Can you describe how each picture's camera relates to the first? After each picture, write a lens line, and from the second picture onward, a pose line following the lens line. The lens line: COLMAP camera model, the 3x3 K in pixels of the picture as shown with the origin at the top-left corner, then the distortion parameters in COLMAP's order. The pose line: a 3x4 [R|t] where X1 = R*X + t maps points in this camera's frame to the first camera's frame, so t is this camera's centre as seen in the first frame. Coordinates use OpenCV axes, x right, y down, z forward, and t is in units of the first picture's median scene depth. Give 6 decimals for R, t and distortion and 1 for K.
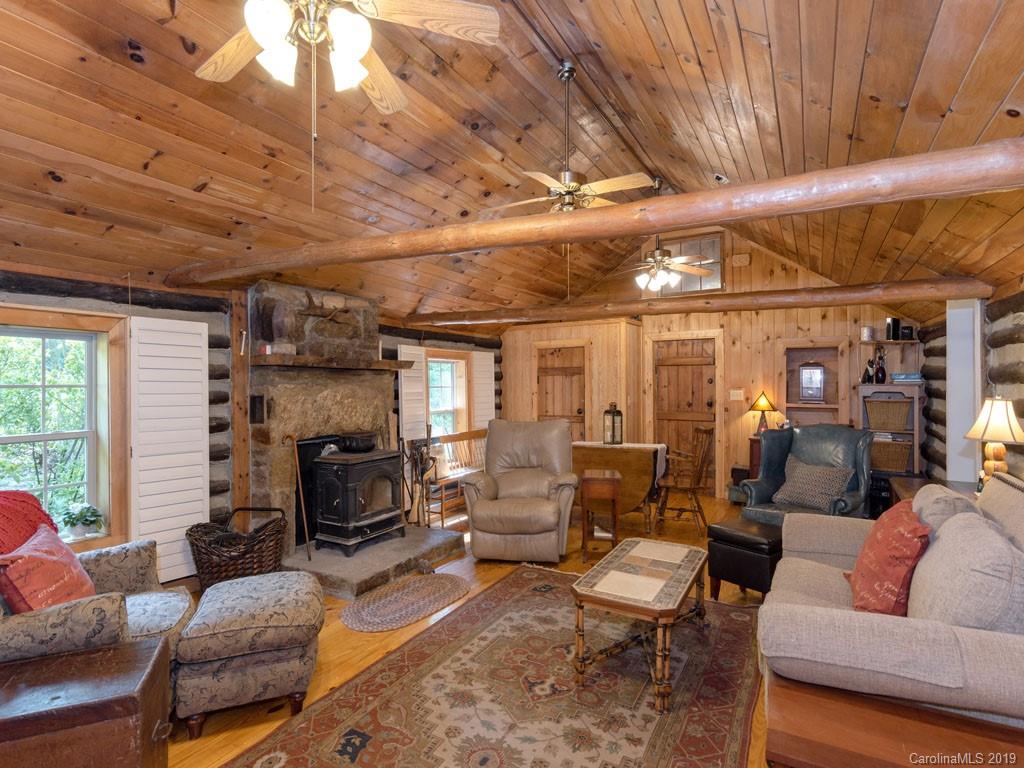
lens RADIAL K [[544.4, 0, 540.7], [0, 544.4, 381.3], [0, 0, 1]] dist [0.001723, 0.000481]
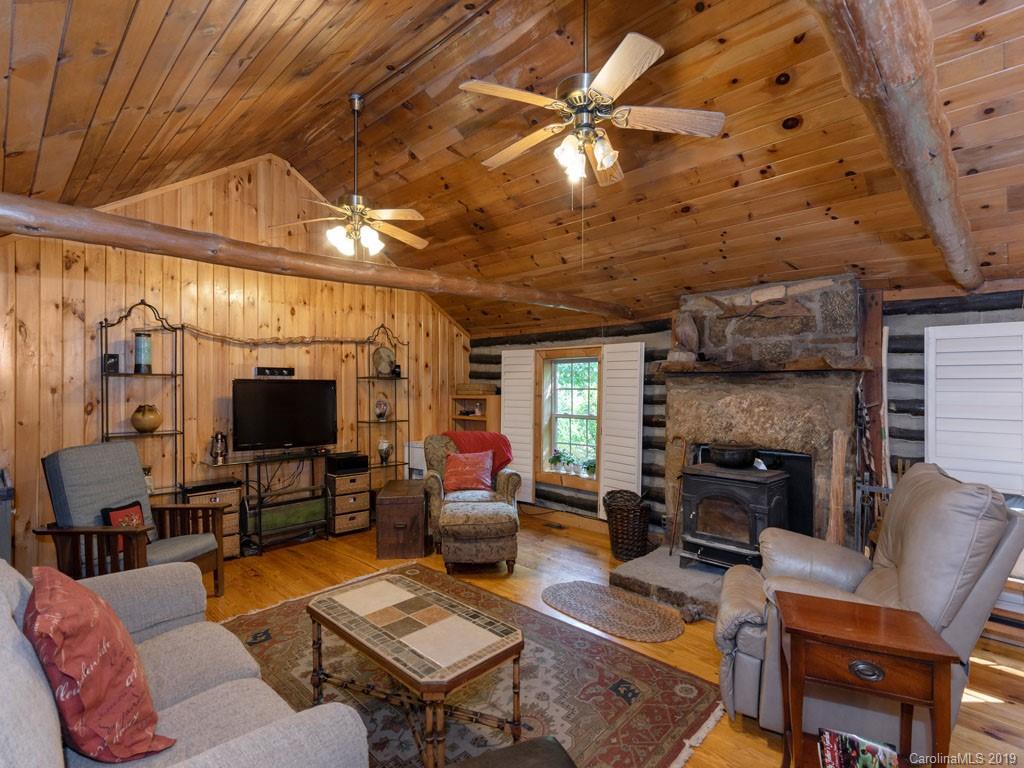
lens RADIAL K [[514.1, 0, 487.2], [0, 514.1, 386.8], [0, 0, 1]] dist [0.028083, 0.000049]
pose [[-0.343496, 0.002952, -0.939149, 0.402241], [0.003541, 0.999992, 0.001848, -0.001787], [0.939147, -0.002690, -0.343504, 0.629295]]
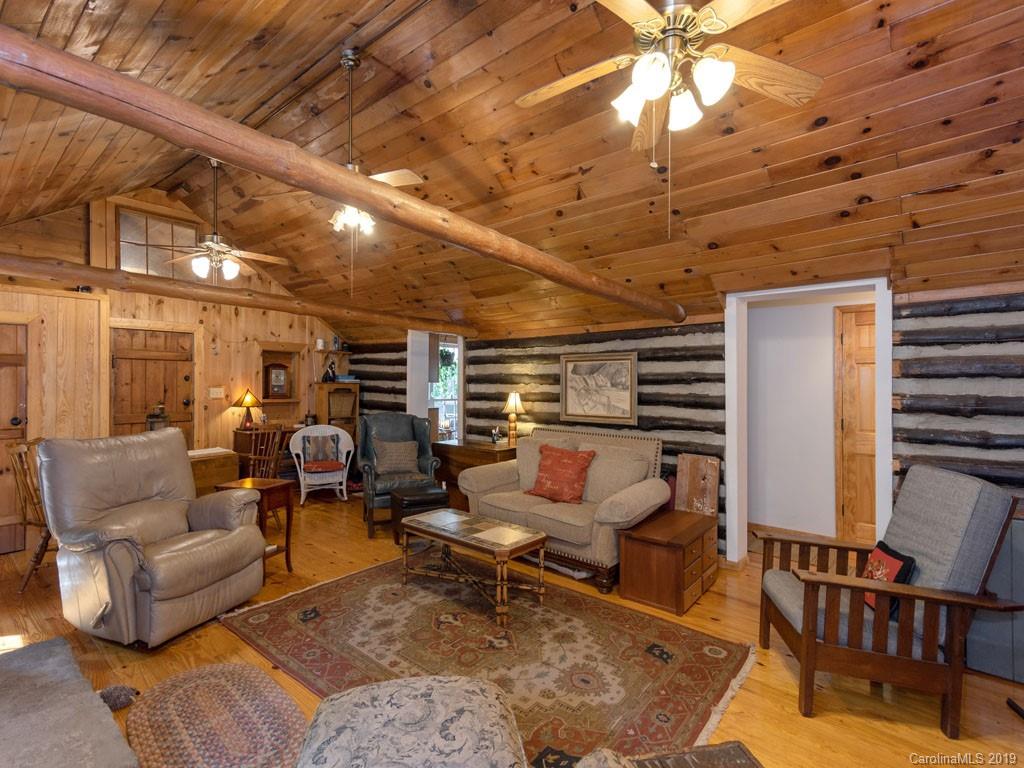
lens RADIAL K [[467.9, 0, 512.0], [0, 467.9, 384.0], [0, 0, 1]] dist [0.023094, 0.000072]
pose [[0.203468, 0.001997, 0.979080, -0.404511], [-0.017763, 0.999841, 0.001652, -0.002069], [-0.978920, -0.017728, 0.203471, 0.311764]]
